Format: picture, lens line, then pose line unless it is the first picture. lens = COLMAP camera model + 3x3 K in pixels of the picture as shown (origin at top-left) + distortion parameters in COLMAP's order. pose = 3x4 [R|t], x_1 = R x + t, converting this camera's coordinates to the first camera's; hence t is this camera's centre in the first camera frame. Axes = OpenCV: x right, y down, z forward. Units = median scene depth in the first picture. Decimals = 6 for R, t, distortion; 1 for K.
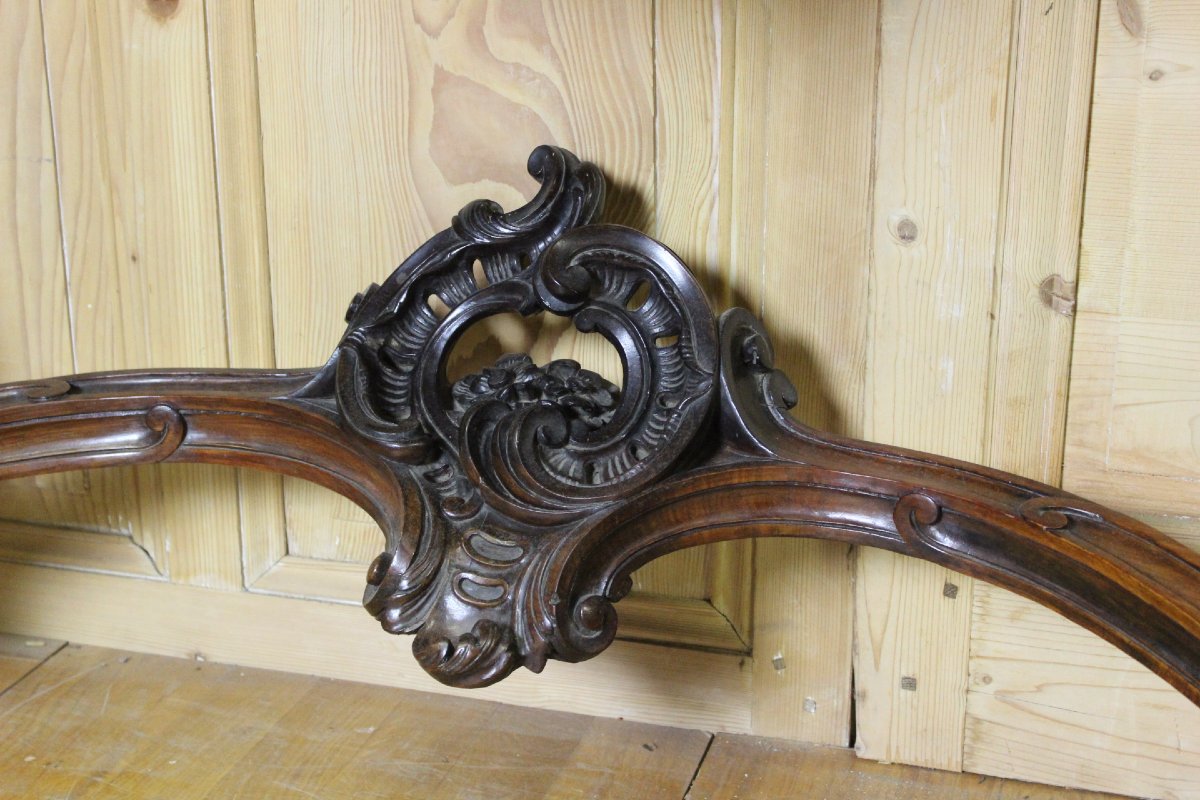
lens RADIAL K [[1892.4, 0, 590.4], [0, 1892.4, 404.0], [0, 0, 1]] dist [-0.003220, 0.000000]
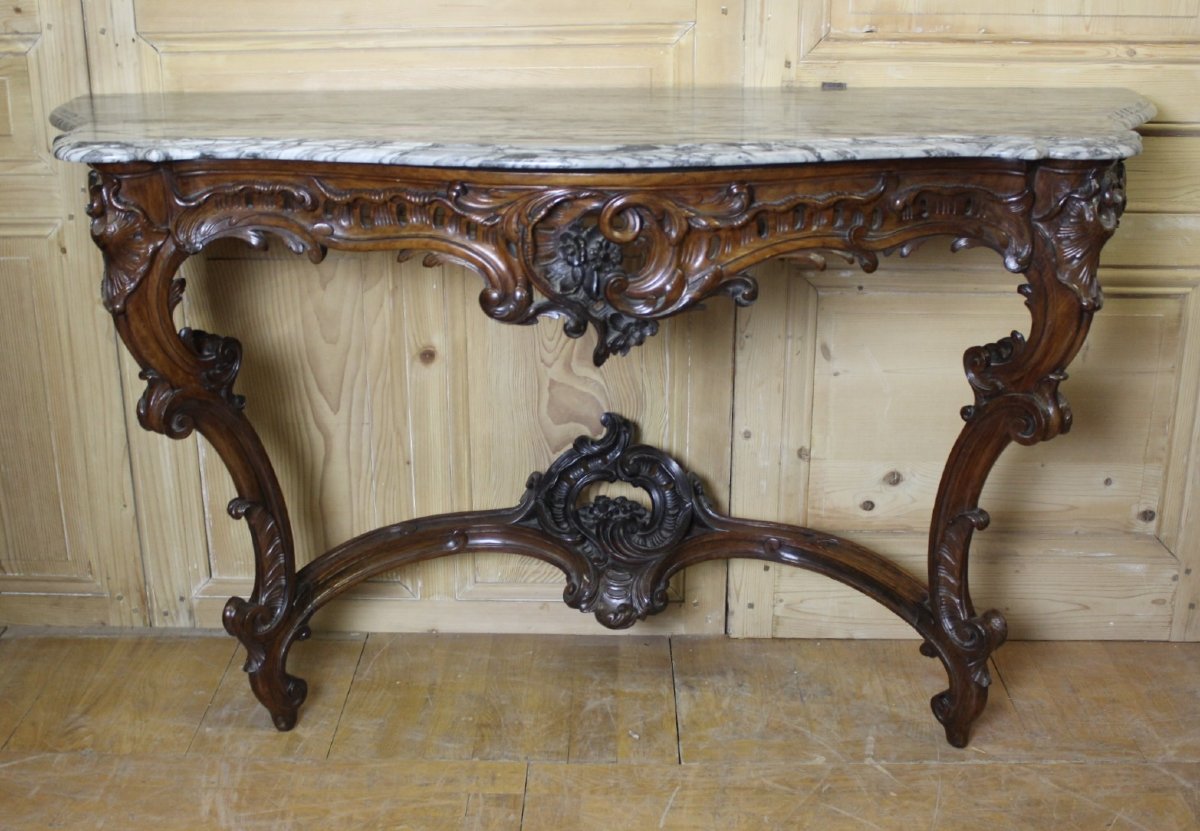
lens RADIAL K [[1479.8, 0, 574.6], [0, 1479.8, 418.0], [0, 0, 1]] dist [-0.096618, 0.000000]
pose [[0.965821, -0.091043, 0.242696, -0.540665], [0.084390, 0.995720, 0.037694, -0.206231], [-0.245089, -0.015925, 0.969370, -0.890917]]
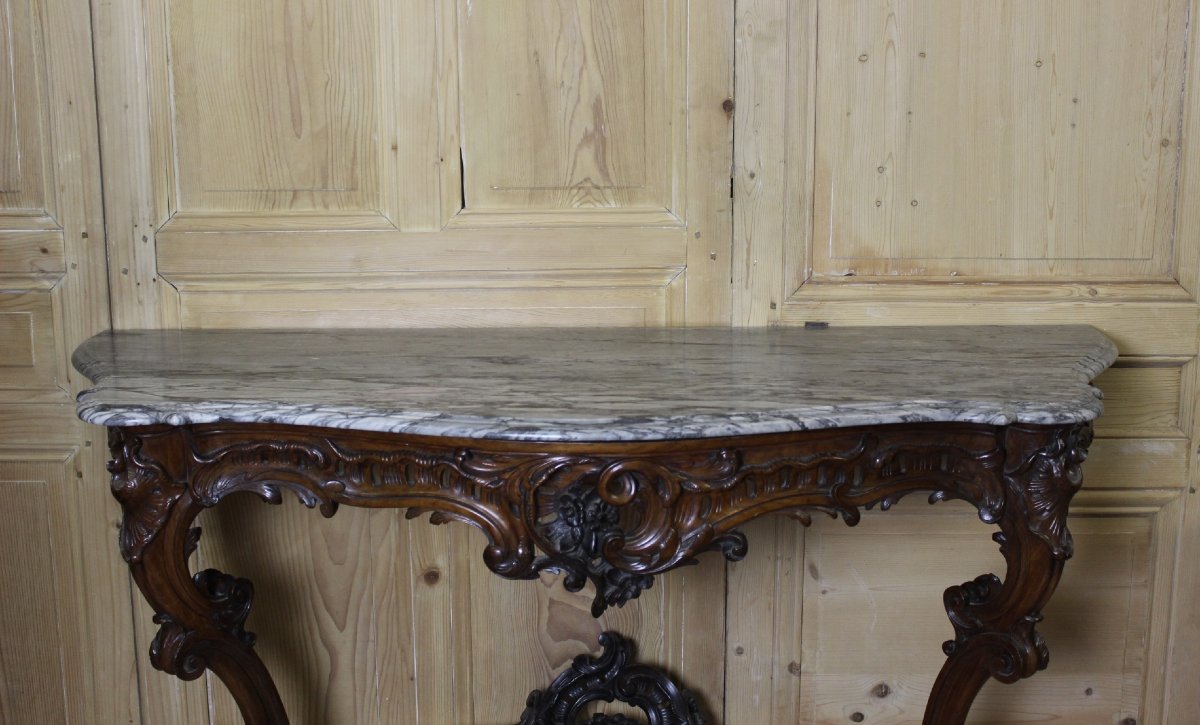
lens RADIAL K [[1451.3, 0, 617.0], [0, 1451.3, 321.0], [0, 0, 1]] dist [-0.067017, 0.000000]
pose [[0.957115, -0.056534, 0.284139, -0.547623], [0.089140, 0.990663, -0.103159, -0.352728], [-0.275653, 0.124063, 0.953217, -0.954953]]
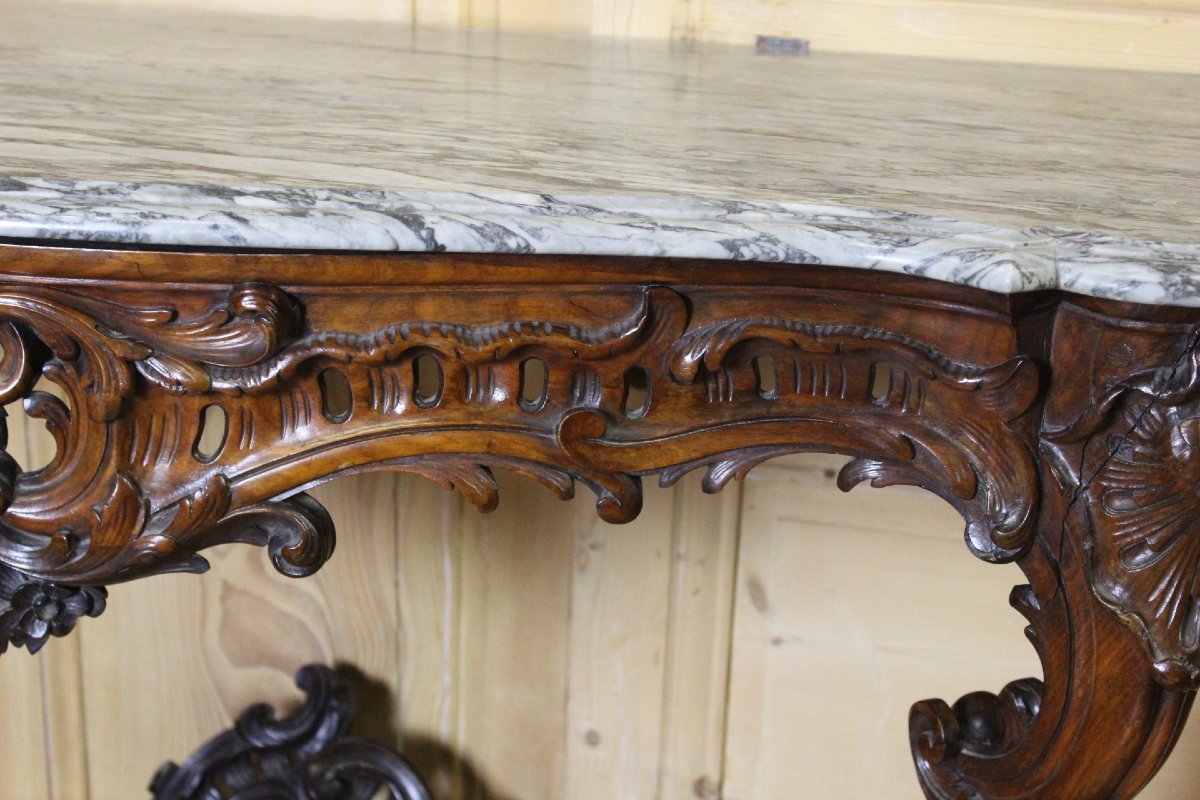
lens RADIAL K [[1955.0, 0, 583.7], [0, 1955.0, 404.0], [0, 0, 1]] dist [-0.006407, 0.000000]
pose [[0.996359, 0.010453, 0.084619, 0.046085], [-0.012248, 0.999710, 0.020720, -0.337369], [-0.084377, -0.021681, 0.996198, -0.305729]]
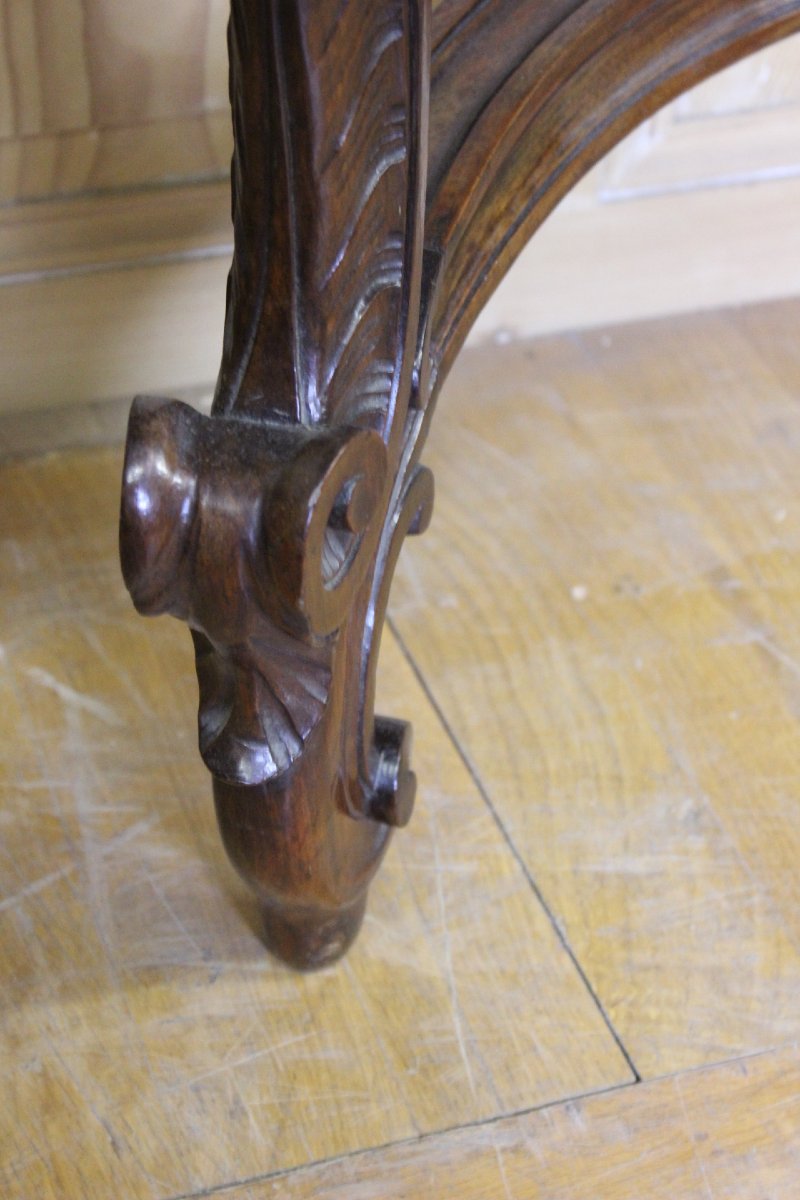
lens RADIAL K [[2463.3, 0, 401.6], [0, 2463.3, 599.9], [0, 0, 1]] dist [0.084021, 0.000000]
pose [[0.805481, -0.339307, 0.485871, -0.748915], [0.136584, 0.904086, 0.404936, -0.121449], [-0.576667, -0.259806, 0.774568, 0.503726]]
